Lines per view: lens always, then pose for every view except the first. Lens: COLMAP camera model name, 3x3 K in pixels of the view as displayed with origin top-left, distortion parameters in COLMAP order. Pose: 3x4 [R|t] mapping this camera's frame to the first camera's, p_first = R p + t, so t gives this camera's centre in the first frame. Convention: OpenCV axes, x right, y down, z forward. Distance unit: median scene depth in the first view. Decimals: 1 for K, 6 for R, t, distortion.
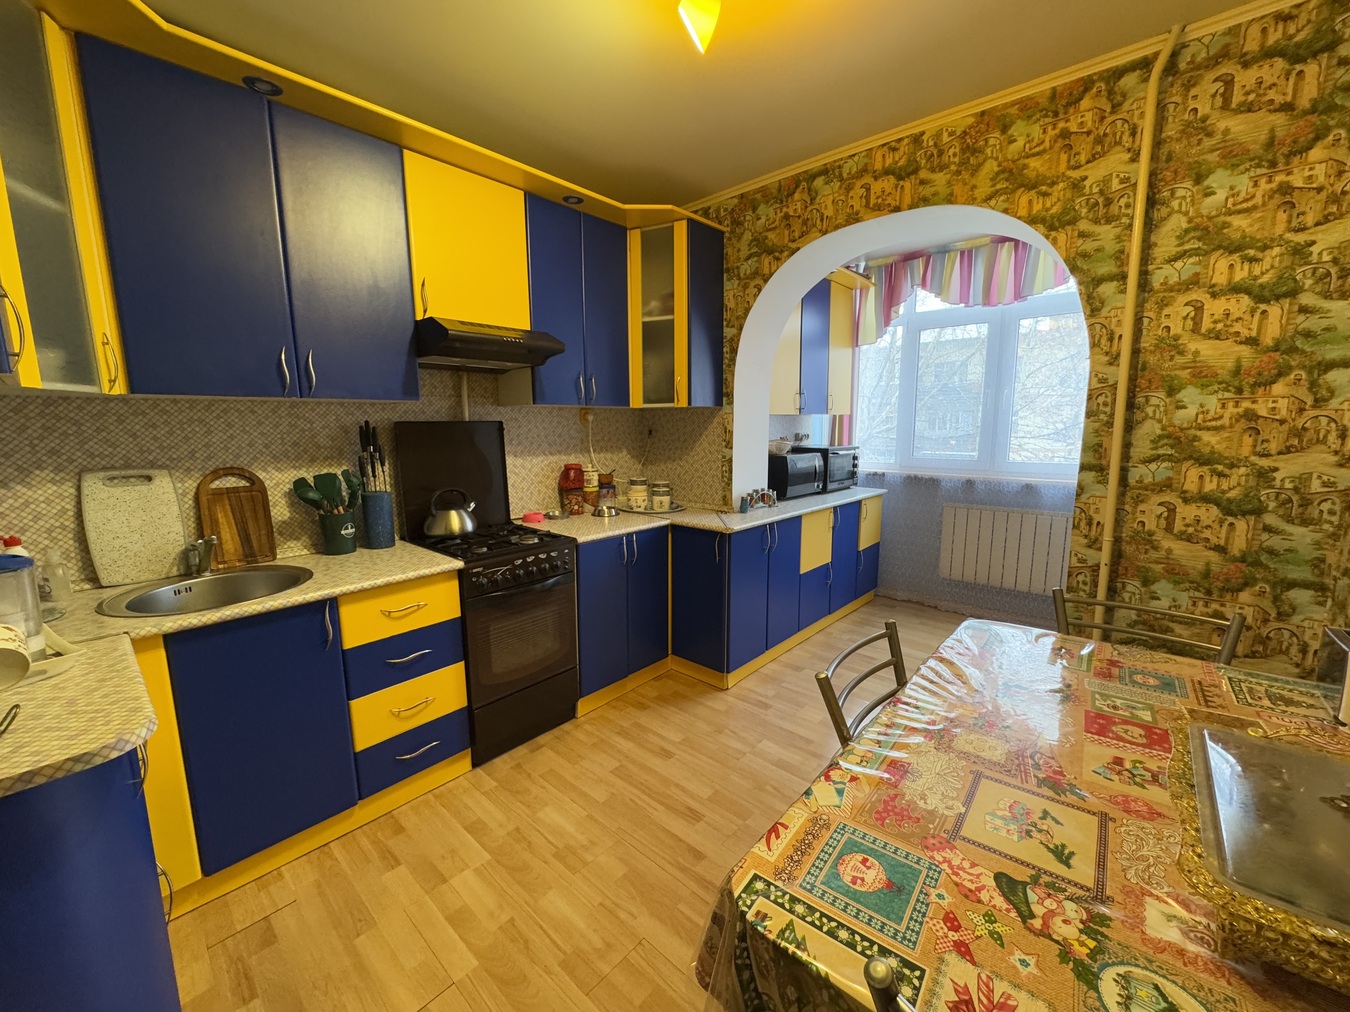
lens RADIAL K [[539.4, 0, 675.3], [0, 539.4, 506.0], [0, 0, 1]] dist [-0.003402, 0.000685]
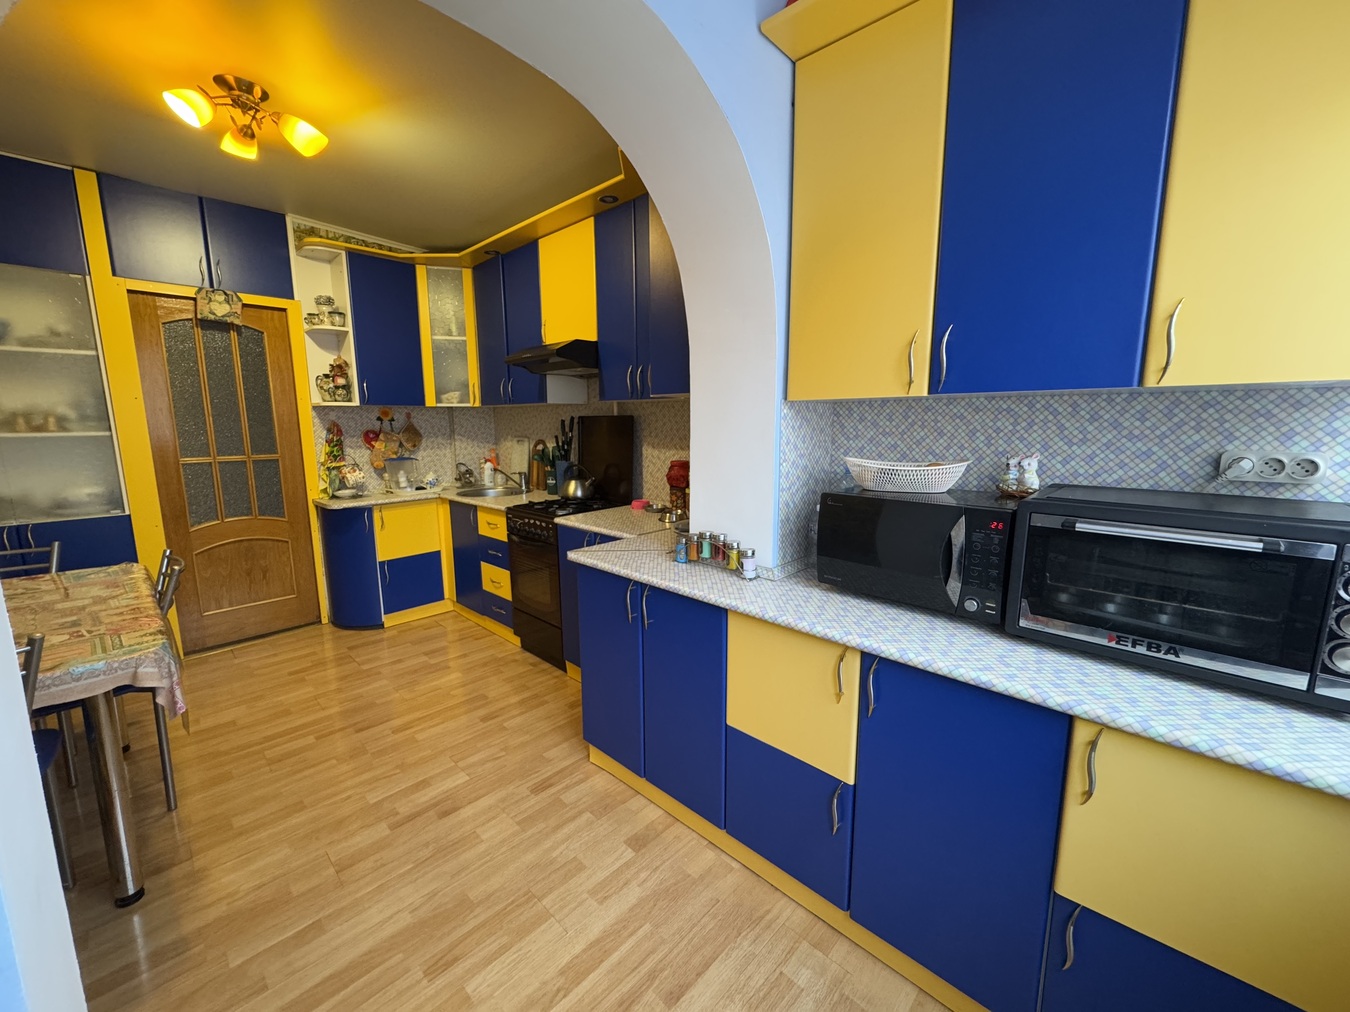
lens RADIAL K [[539.4, 0, 675.4], [0, 539.4, 504.3], [0, 0, 1]] dist [-0.003402, 0.000685]
pose [[-0.040050, 0.157784, -0.986661, 1.009871], [-0.150735, 0.975199, 0.162070, -0.206779], [0.987763, 0.155215, -0.015273, 1.359112]]
